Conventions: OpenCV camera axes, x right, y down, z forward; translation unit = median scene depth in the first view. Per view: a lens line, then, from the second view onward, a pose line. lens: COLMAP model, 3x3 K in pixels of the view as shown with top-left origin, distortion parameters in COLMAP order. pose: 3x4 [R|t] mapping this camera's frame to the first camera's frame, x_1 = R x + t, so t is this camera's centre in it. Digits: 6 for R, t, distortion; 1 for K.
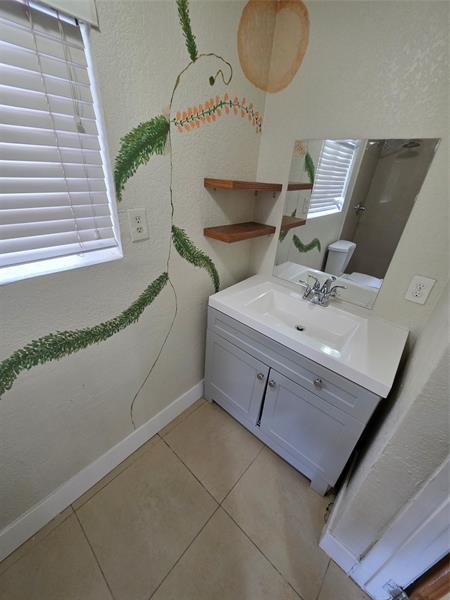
lens RADIAL K [[239.9, 0, 225.8], [0, 239.9, 298.2], [0, 0, 1]] dist [-0.001196, -0.000166]
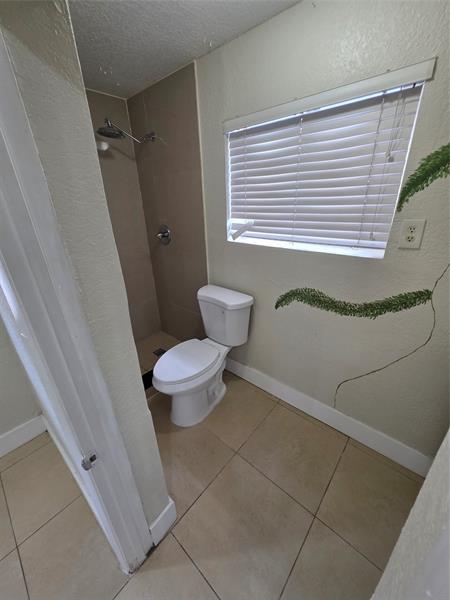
lens RADIAL K [[239.9, 0, 225.8], [0, 239.9, 298.2], [0, 0, 1]] dist [-0.001196, -0.000166]
pose [[0.000942, 0.329027, -0.944320, 0.755318], [-0.436395, 0.849792, 0.295656, -0.017090], [0.899755, 0.411818, 0.144386, 0.216440]]
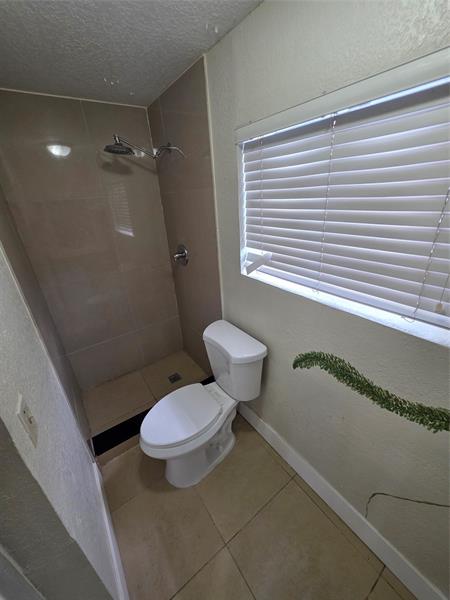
lens RADIAL K [[240.6, 0, 225.9], [0, 240.6, 296.5], [0, 0, 1]] dist [-0.001244, 0.000073]
pose [[-0.228505, 0.342305, -0.911379, 0.323257], [-0.412965, 0.813670, 0.409147, -0.308386], [0.881615, 0.469859, -0.044568, 0.359463]]
